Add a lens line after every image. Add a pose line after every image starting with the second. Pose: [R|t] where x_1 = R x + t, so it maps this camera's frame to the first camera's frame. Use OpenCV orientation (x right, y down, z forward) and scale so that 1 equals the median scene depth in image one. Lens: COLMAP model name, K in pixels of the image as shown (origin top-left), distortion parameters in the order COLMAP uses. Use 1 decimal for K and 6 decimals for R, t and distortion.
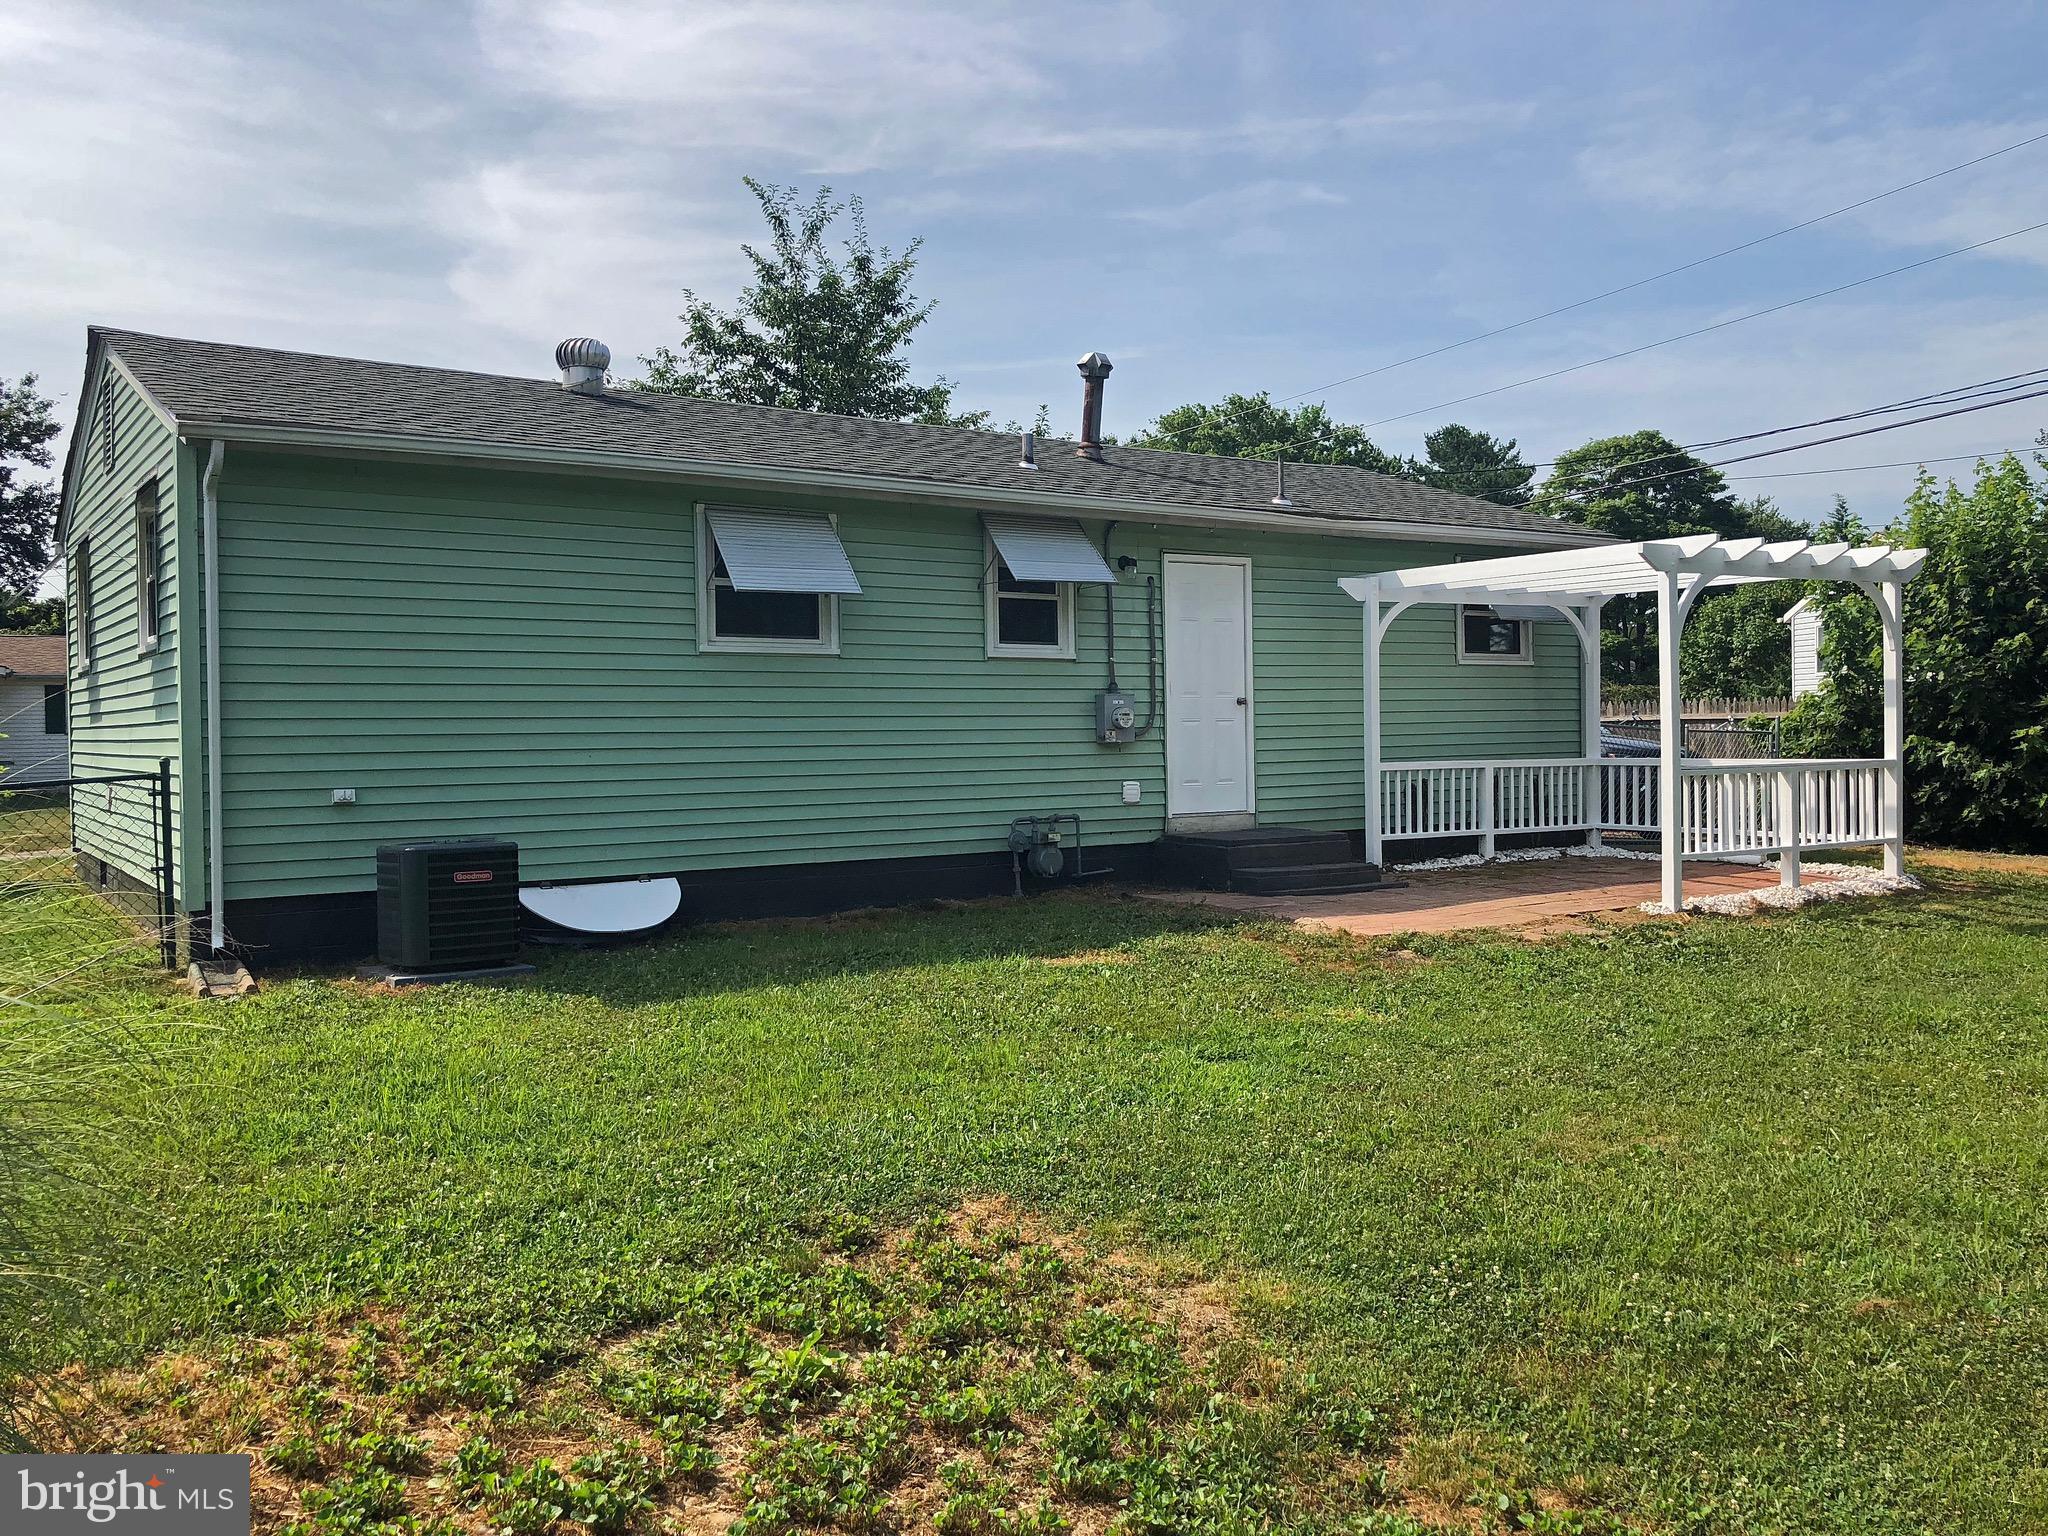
lens RADIAL K [[1682.6, 0, 1024.0], [0, 1682.6, 768.0], [0, 0, 1]] dist [0.044500, -0.060997]
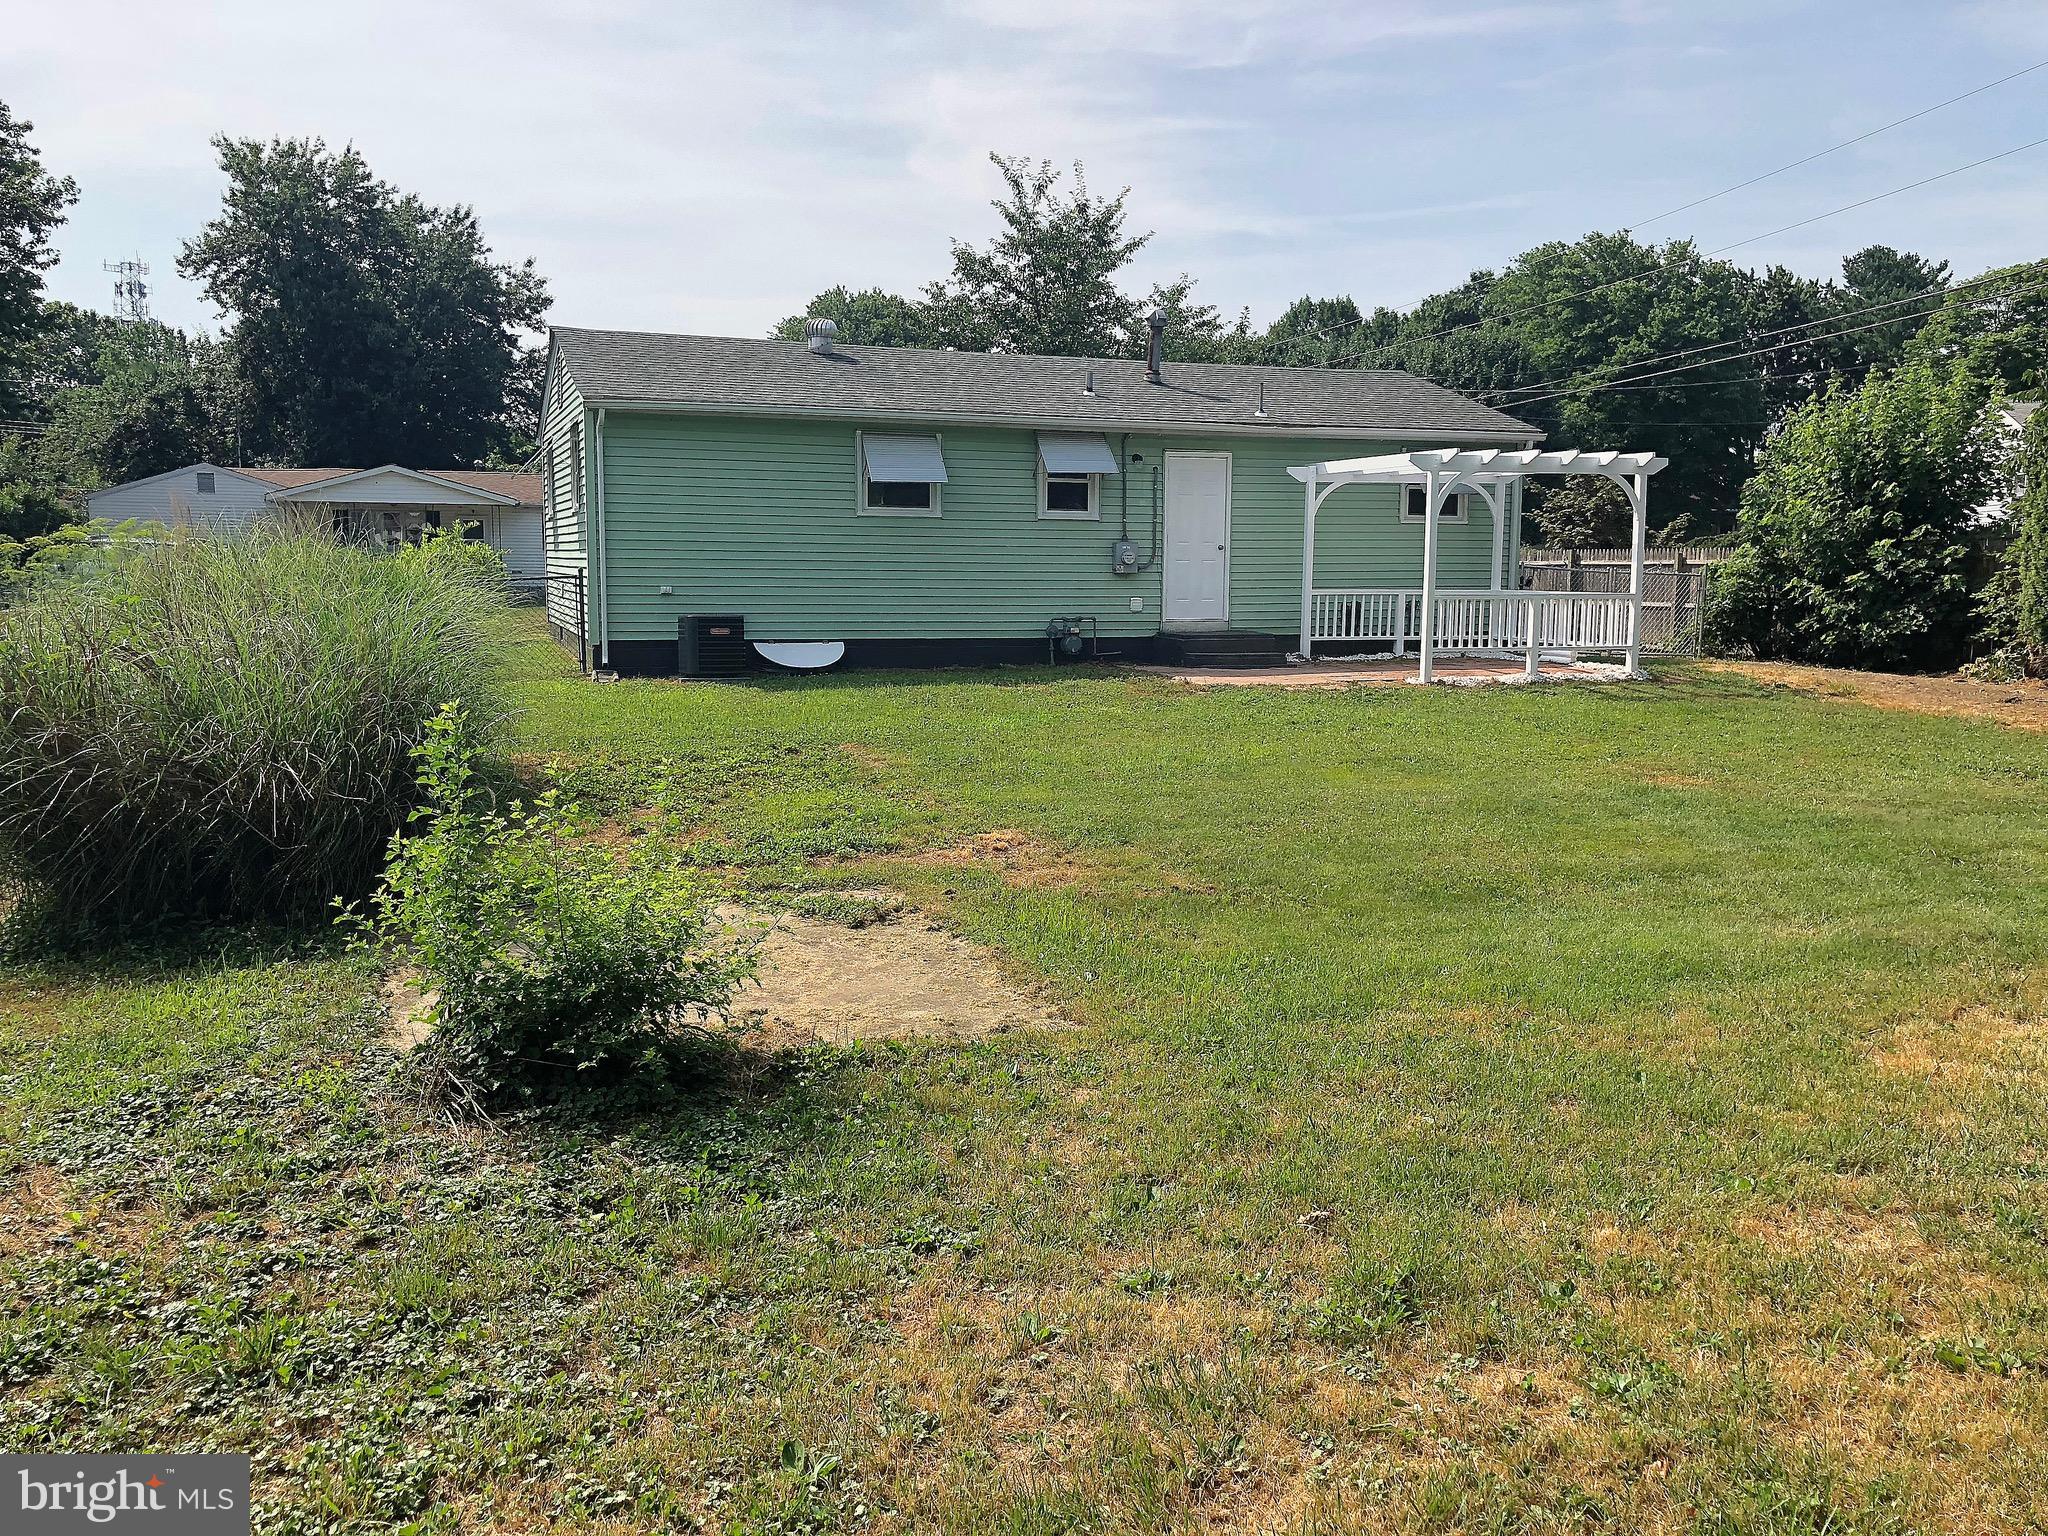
lens RADIAL K [[1667.0, 0, 1024.0], [0, 1667.0, 768.0], [0, 0, 1]] dist [0.100238, -0.127766]
pose [[0.968361, 0.050101, -0.244472, 0.348875], [-0.025243, 0.994280, 0.103778, 0.007208], [0.248273, -0.094324, 0.964087, -0.564672]]
